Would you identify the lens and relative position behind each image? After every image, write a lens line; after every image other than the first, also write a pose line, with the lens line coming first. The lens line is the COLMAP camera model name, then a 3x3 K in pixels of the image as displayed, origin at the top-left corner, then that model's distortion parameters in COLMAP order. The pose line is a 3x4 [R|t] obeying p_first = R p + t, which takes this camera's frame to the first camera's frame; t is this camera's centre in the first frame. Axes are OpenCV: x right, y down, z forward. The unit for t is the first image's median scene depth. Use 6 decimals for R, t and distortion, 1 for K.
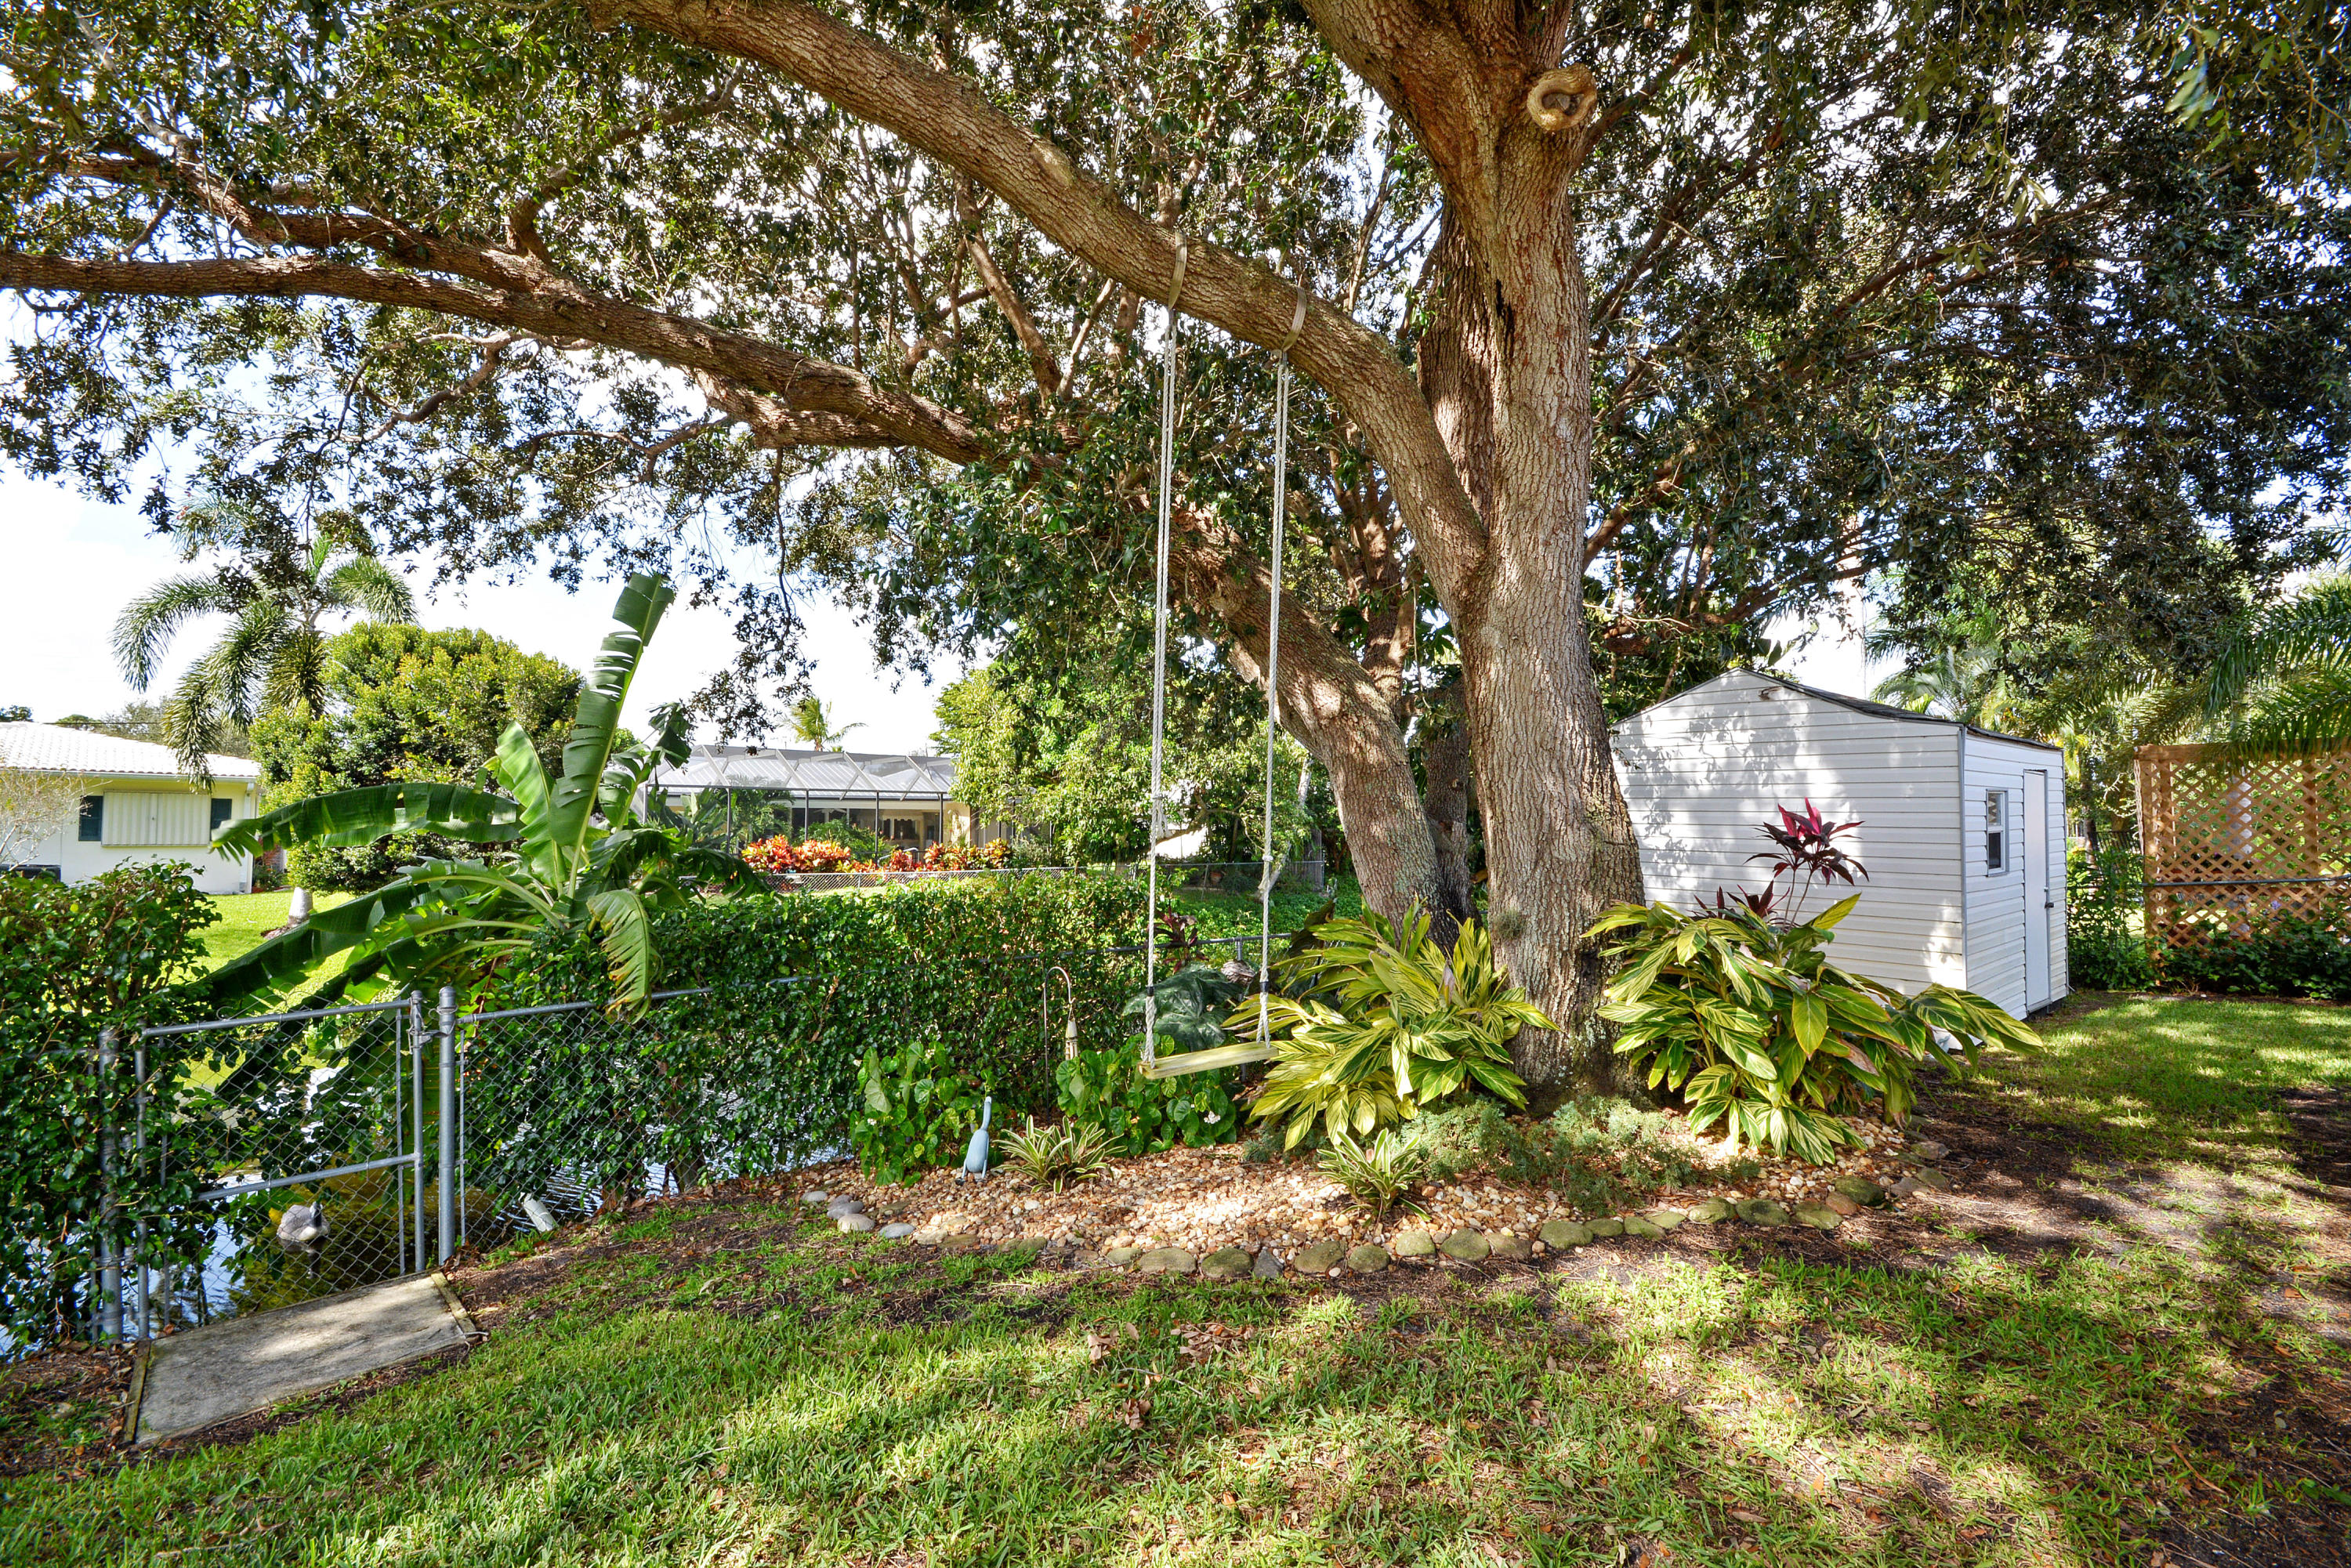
lens RADIAL K [[1071.3, 0, 1177.4], [0, 1071.3, 786.2], [0, 0, 1]] dist [-0.002621, 0.000087]
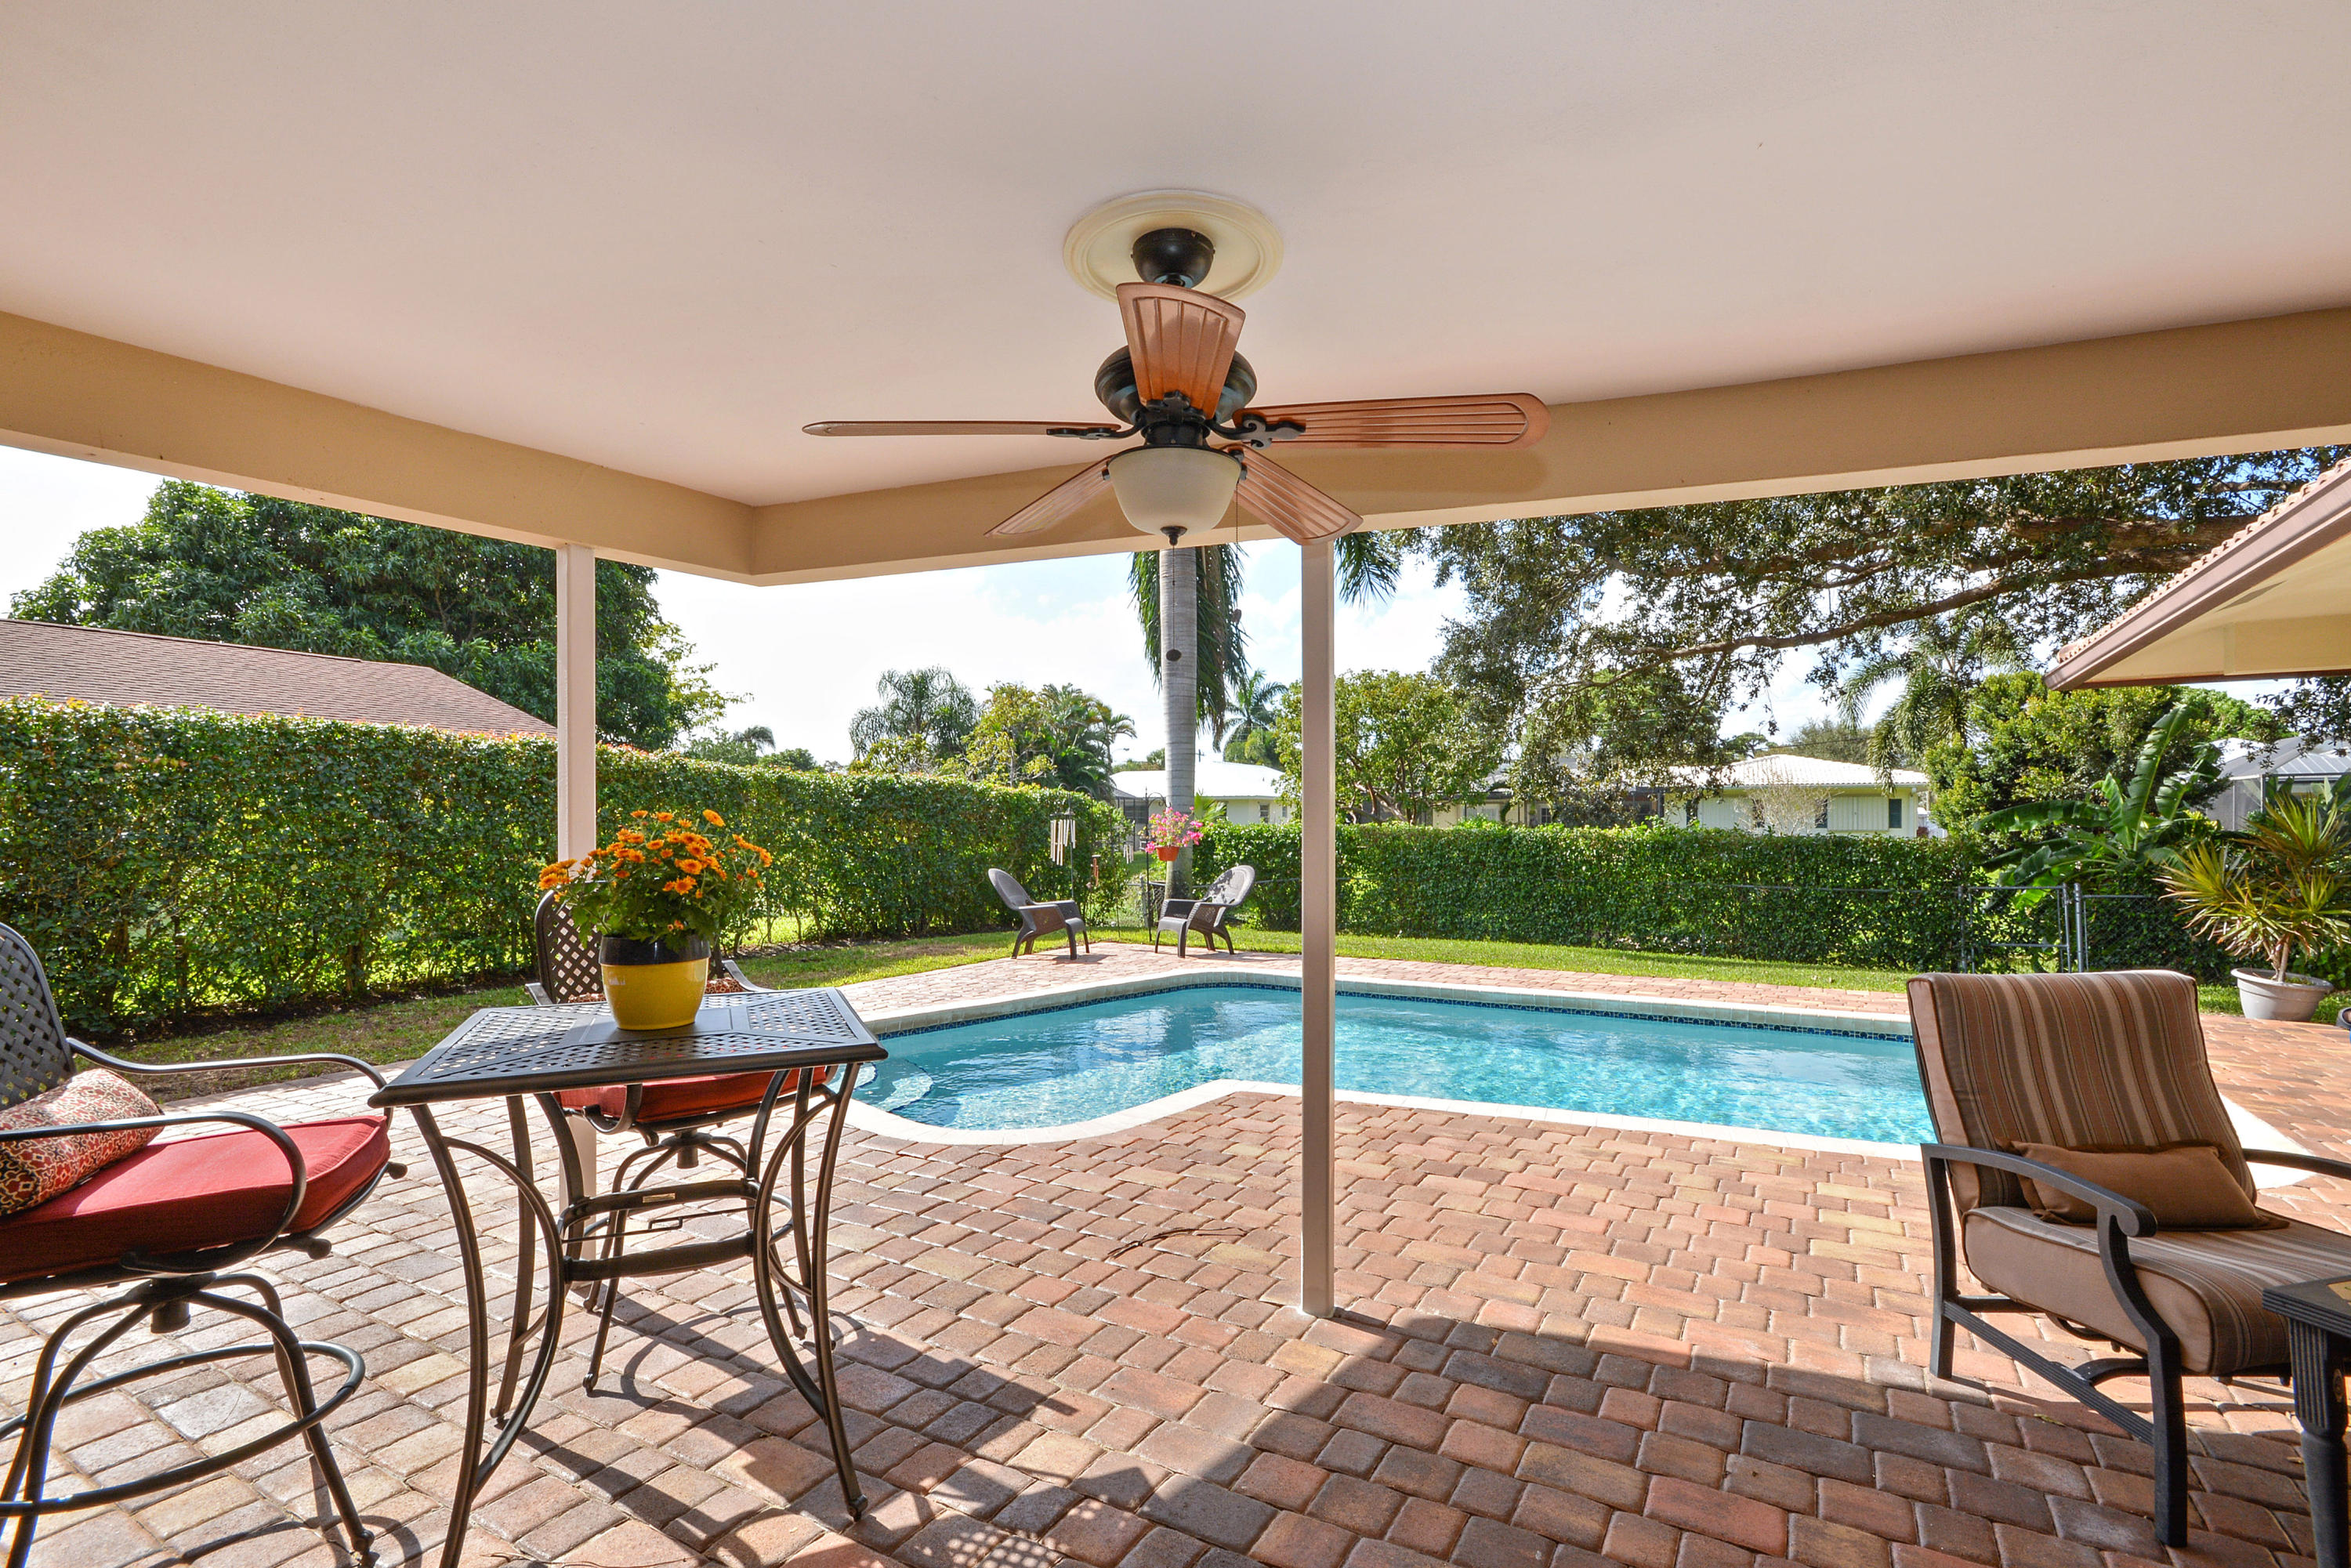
lens RADIAL K [[1071.3, 0, 1176.5], [0, 1071.3, 780.0], [0, 0, 1]] dist [-0.002621, 0.000087]
pose [[0.282438, -0.022803, -0.959015, 0.307047], [0.024701, 0.999559, -0.016492, -0.017409], [0.958968, -0.019031, 0.282876, -0.470152]]
